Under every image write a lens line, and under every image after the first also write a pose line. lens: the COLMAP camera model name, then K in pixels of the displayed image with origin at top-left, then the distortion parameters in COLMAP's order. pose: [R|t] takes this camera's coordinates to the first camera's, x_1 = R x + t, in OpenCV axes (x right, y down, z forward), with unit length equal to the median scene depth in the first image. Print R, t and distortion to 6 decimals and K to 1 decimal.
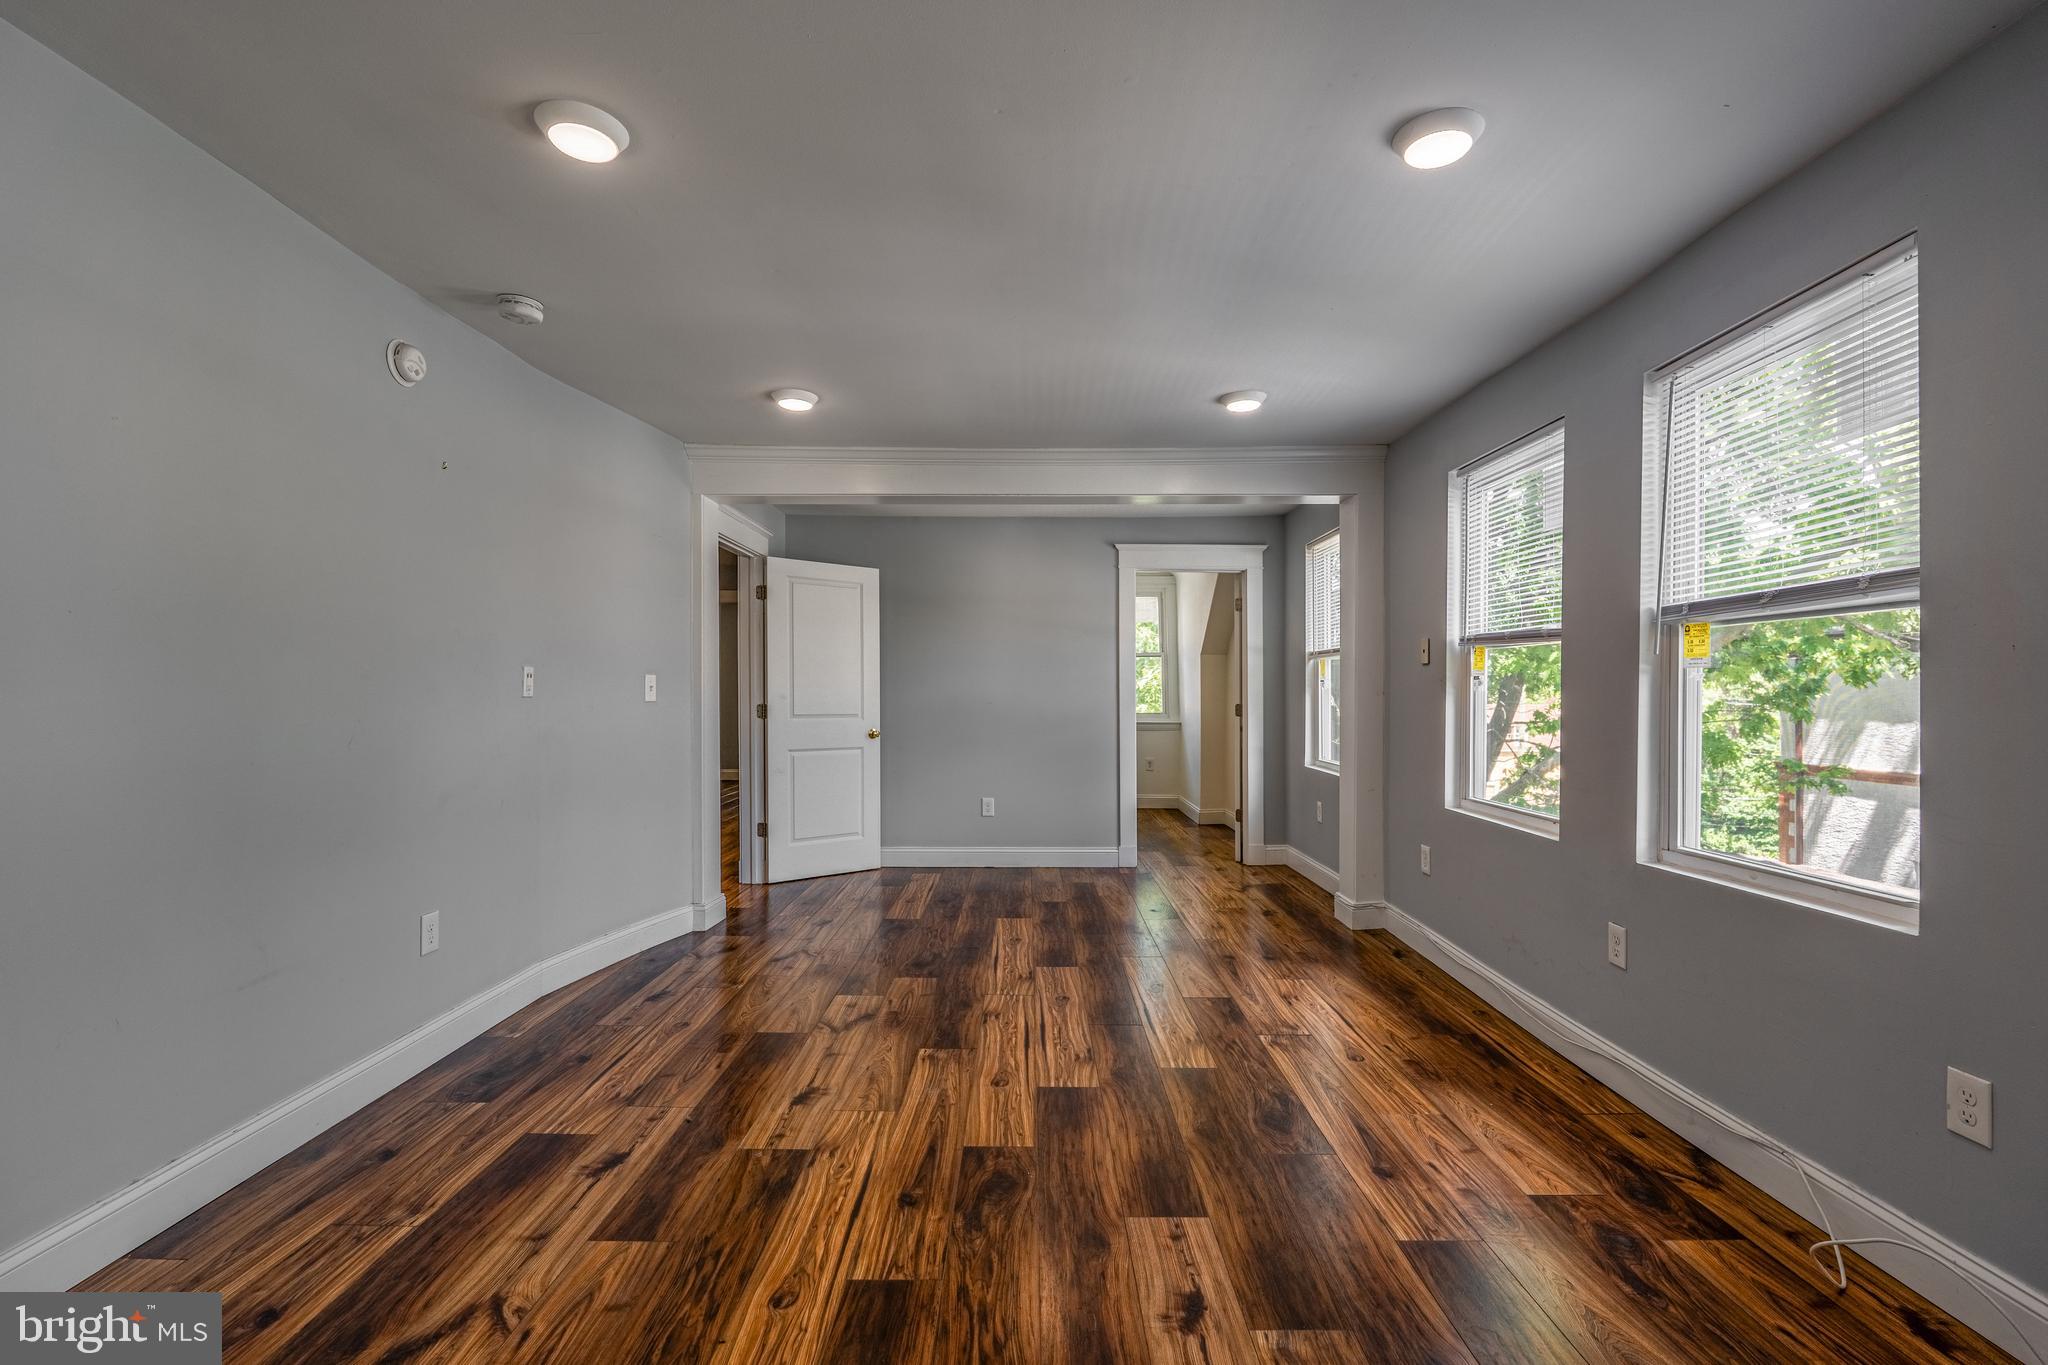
lens RADIAL K [[911.4, 0, 1018.9], [0, 911.4, 692.9], [0, 0, 1]] dist [0.012305, -0.000943]
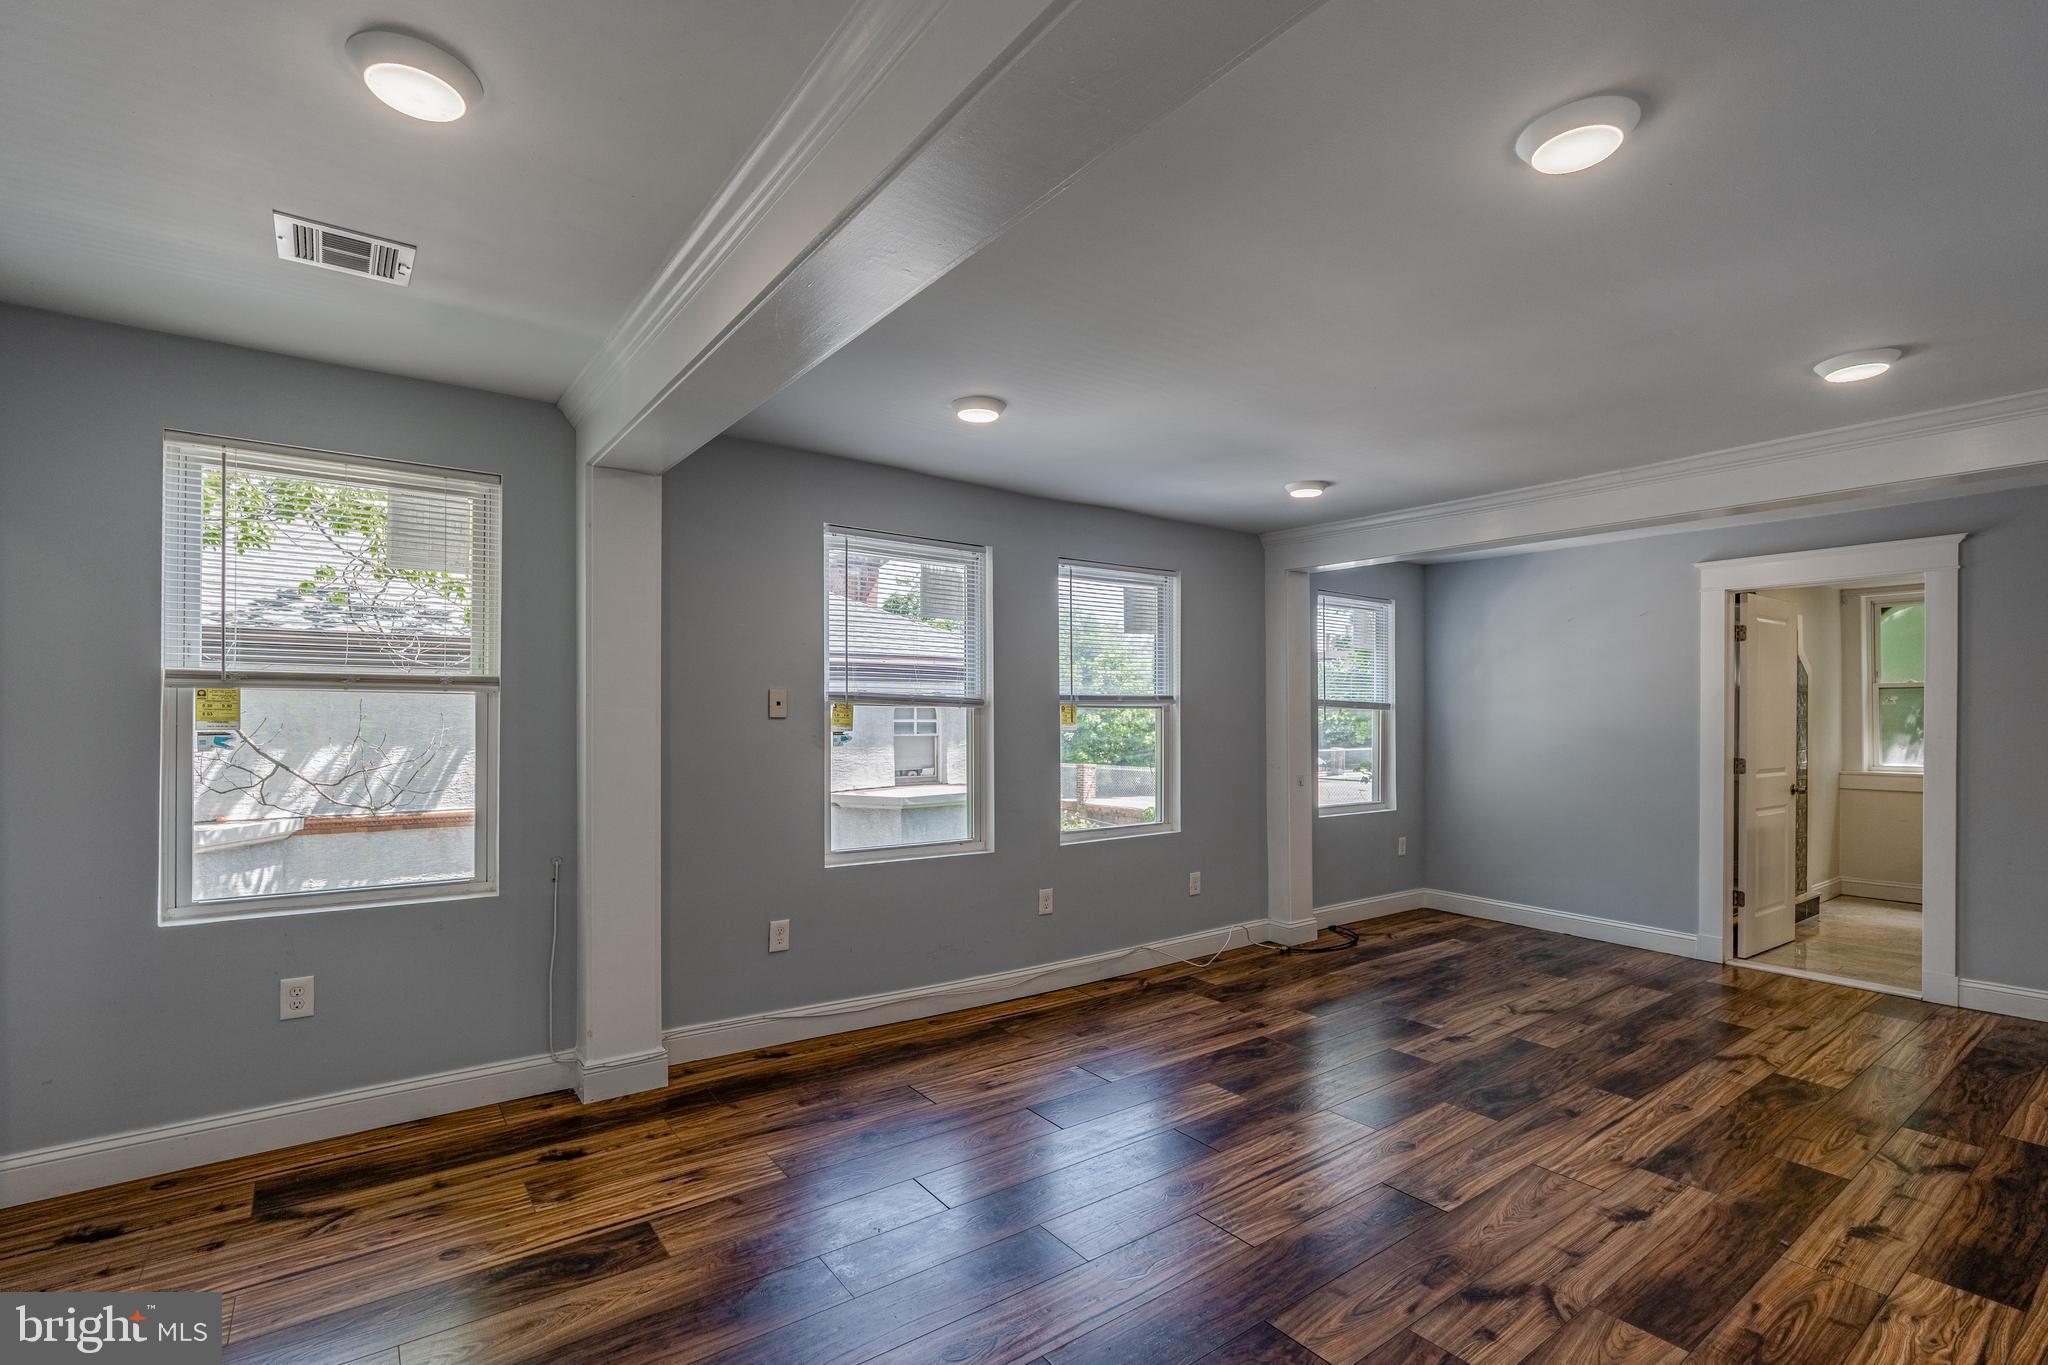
lens RADIAL K [[911.4, 0, 992.7], [0, 911.4, 708.5], [0, 0, 1]] dist [0.012305, -0.000943]
pose [[-0.582015, -0.005572, 0.813159, -0.686416], [-0.013422, 0.999906, -0.002755, -0.066360], [-0.813067, -0.012518, -0.582036, 2.325465]]
